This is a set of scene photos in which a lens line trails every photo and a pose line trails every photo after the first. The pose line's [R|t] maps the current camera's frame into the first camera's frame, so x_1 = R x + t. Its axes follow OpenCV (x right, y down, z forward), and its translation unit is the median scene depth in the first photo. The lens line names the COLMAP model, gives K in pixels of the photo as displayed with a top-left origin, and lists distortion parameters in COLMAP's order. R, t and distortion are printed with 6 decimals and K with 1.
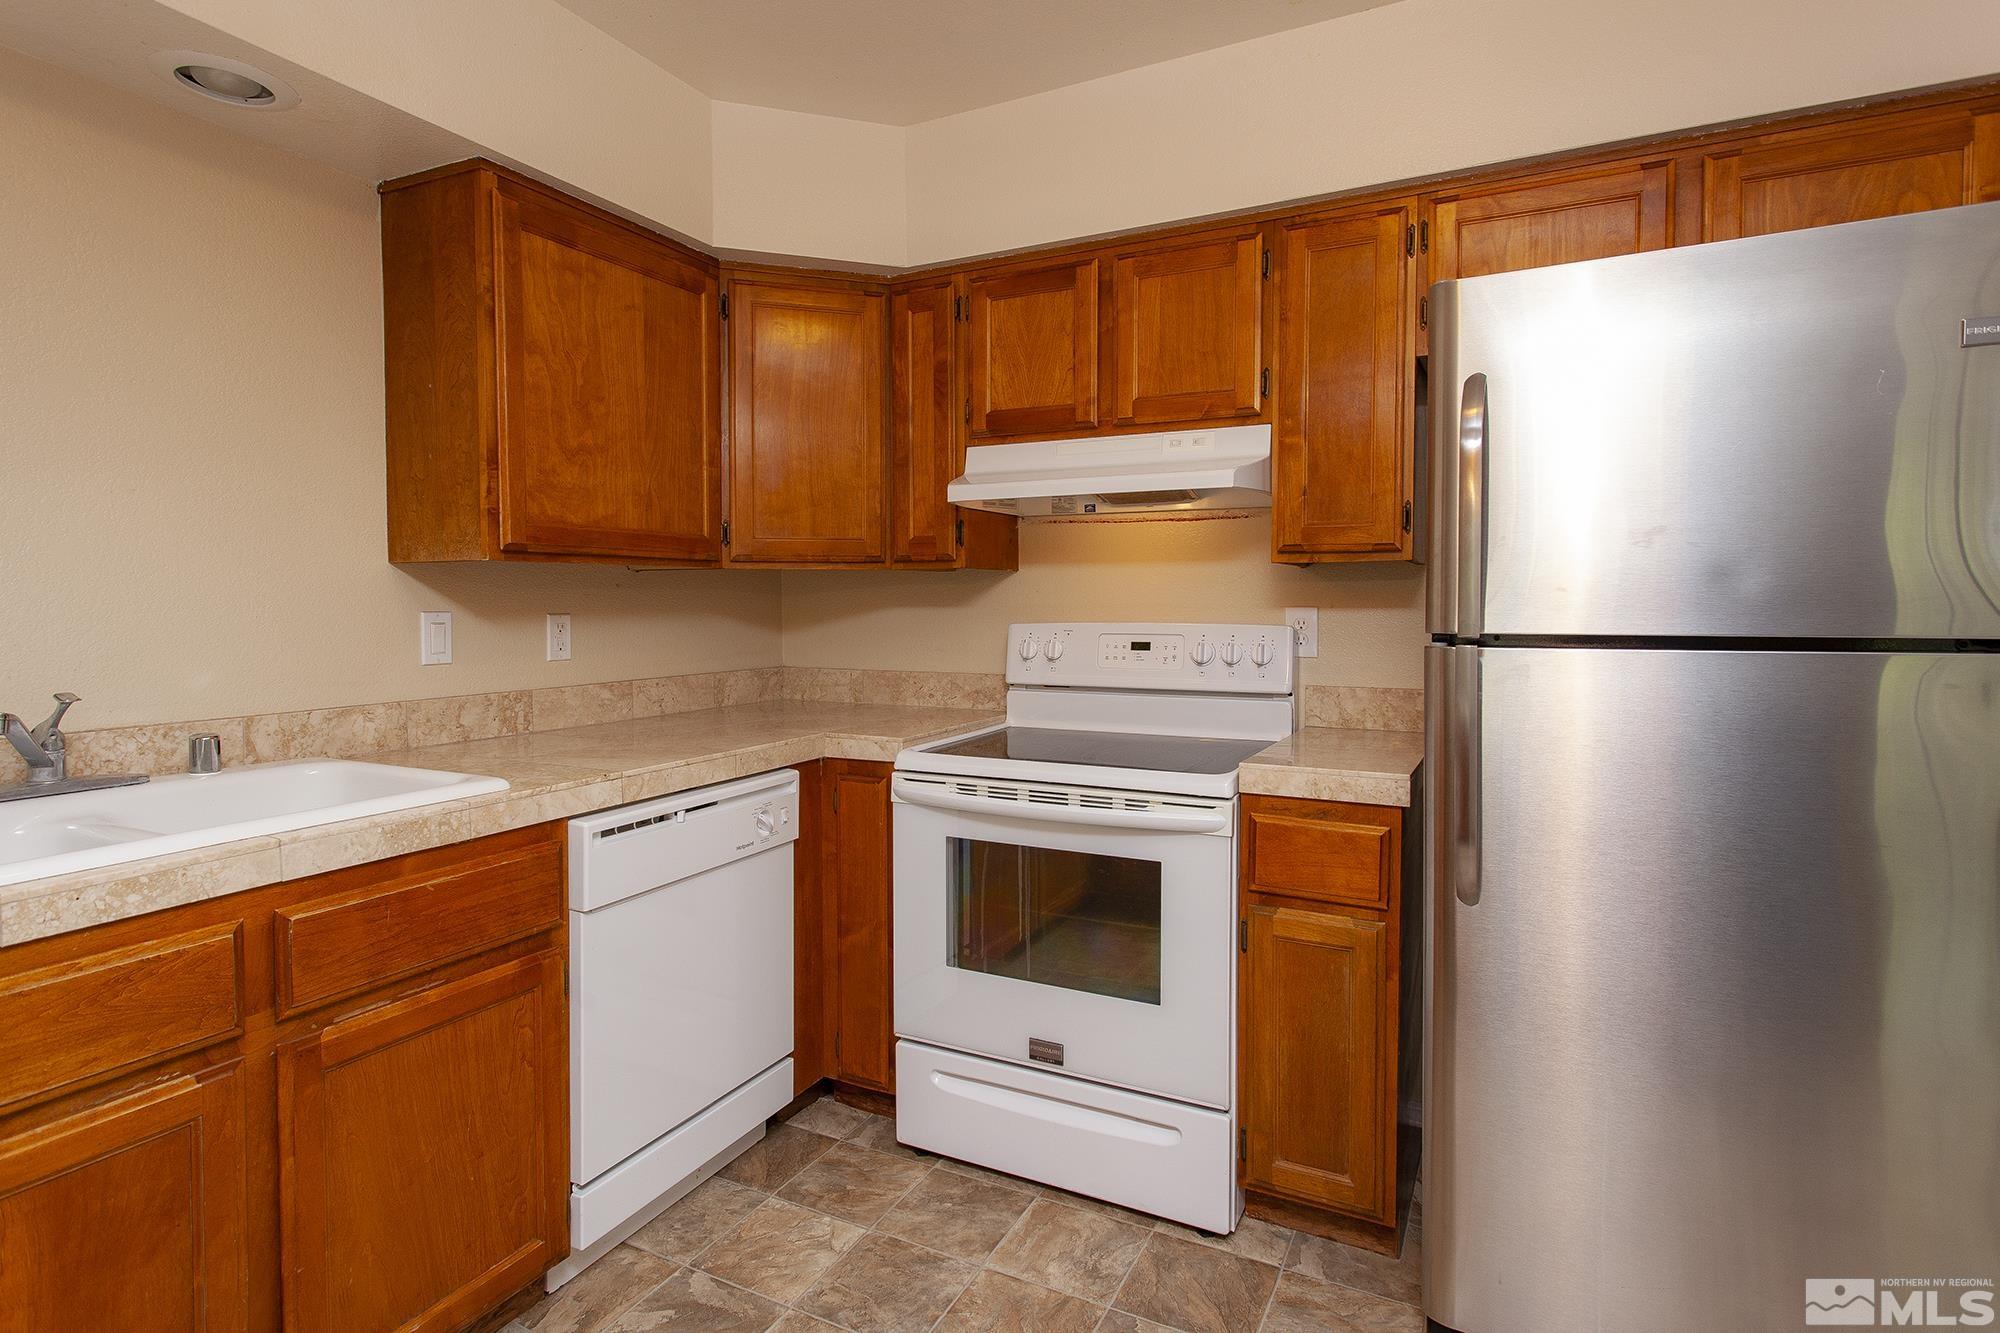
lens RADIAL K [[1025.4, 0, 993.0], [0, 1025.4, 630.0], [0, 0, 1]] dist [-0.001962, 0.005596]
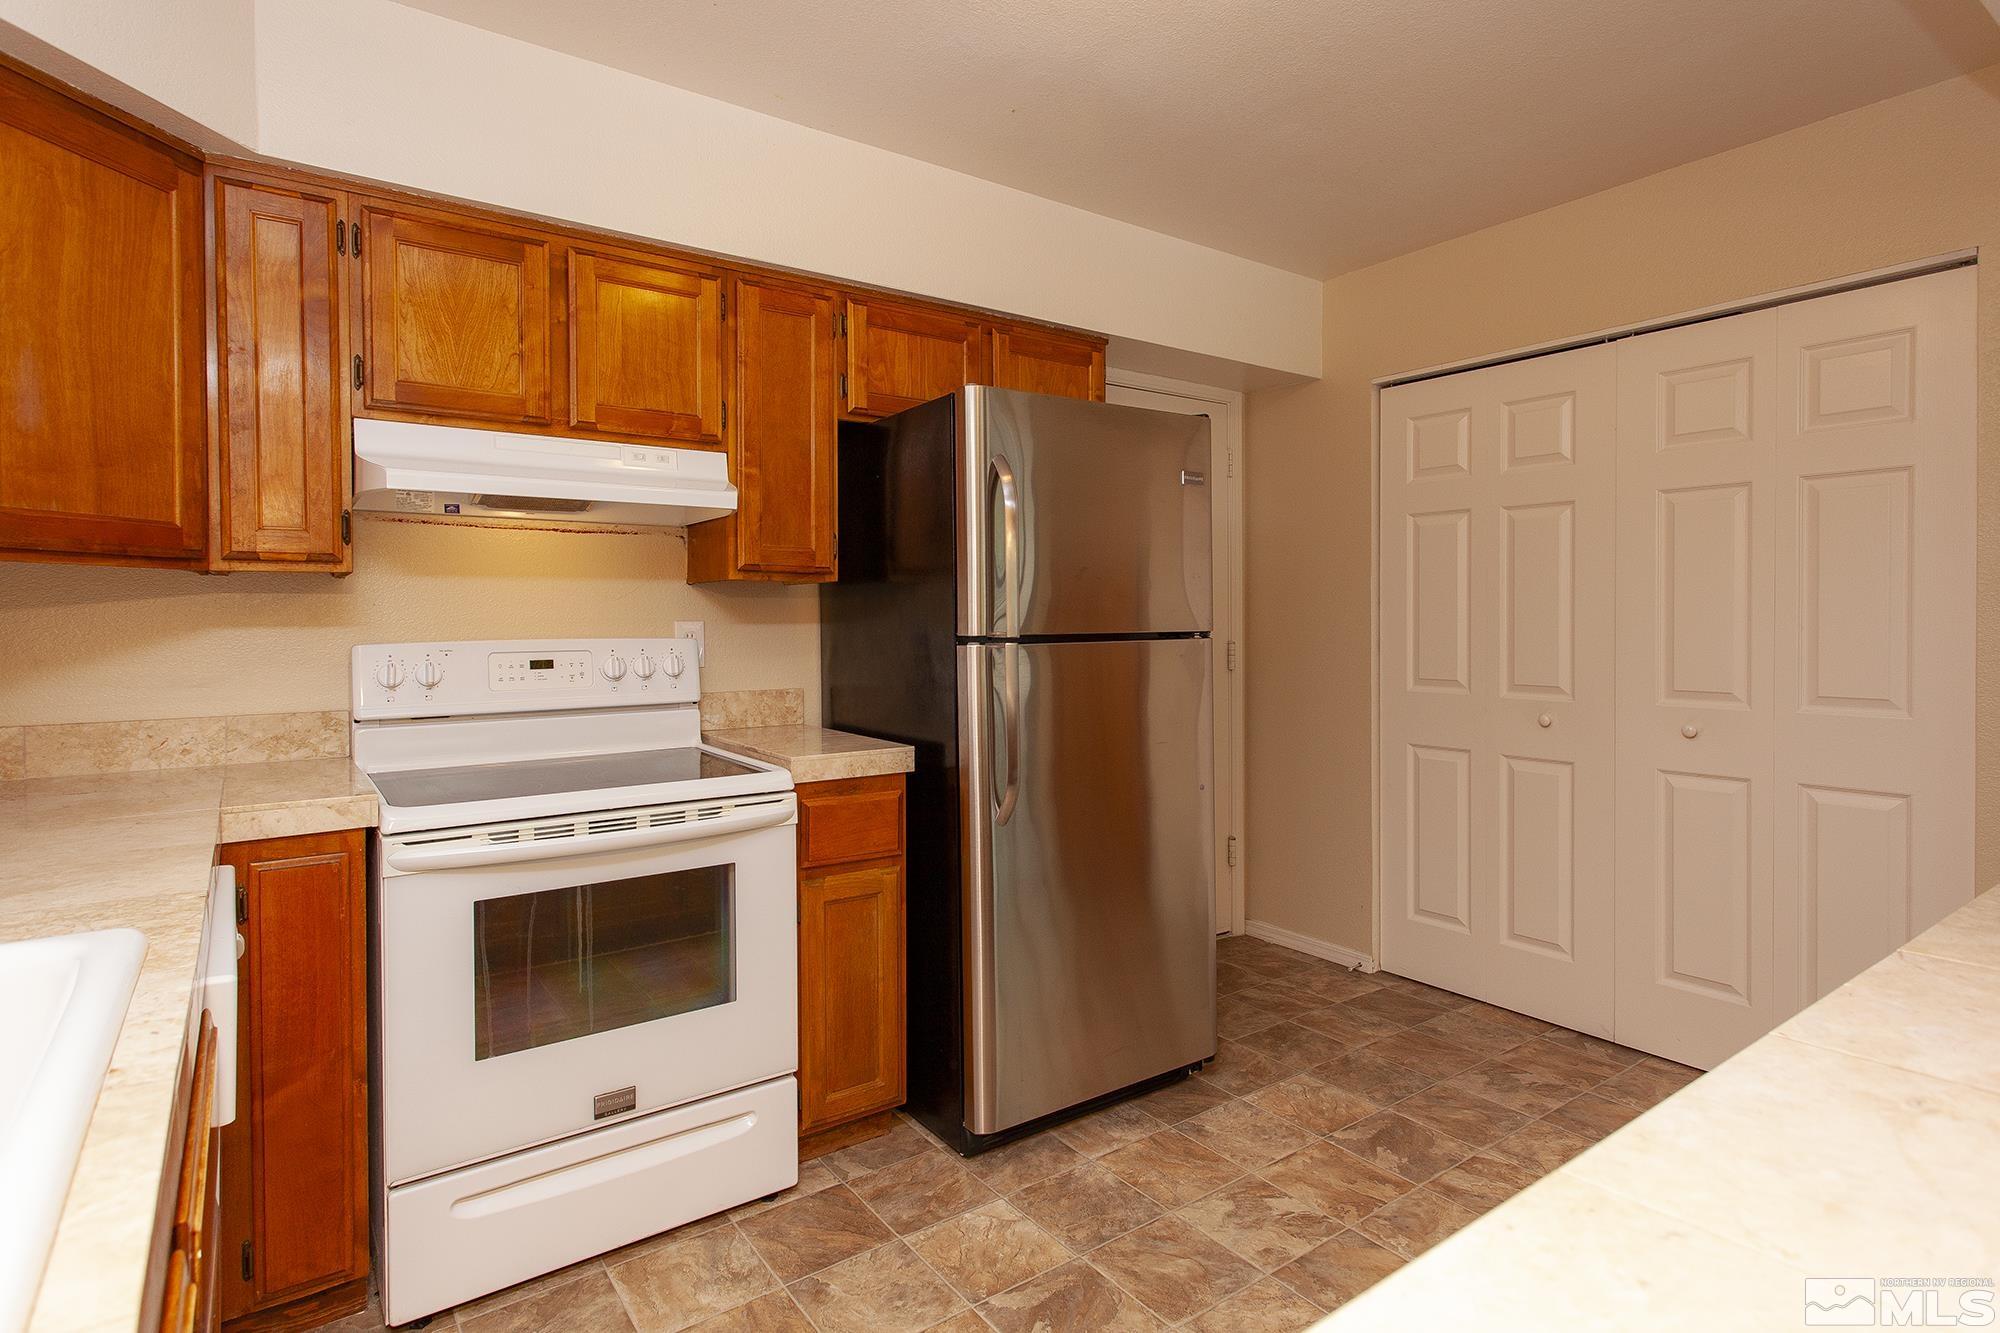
lens RADIAL K [[1025.4, 0, 993.0], [0, 1025.4, 630.0], [0, 0, 1]] dist [-0.001962, 0.005596]
pose [[0.455647, -0.010143, 0.890103, -0.582205], [0.030837, 0.999515, -0.004396, 0.001668], [-0.889626, 0.029451, 0.455739, 0.254896]]
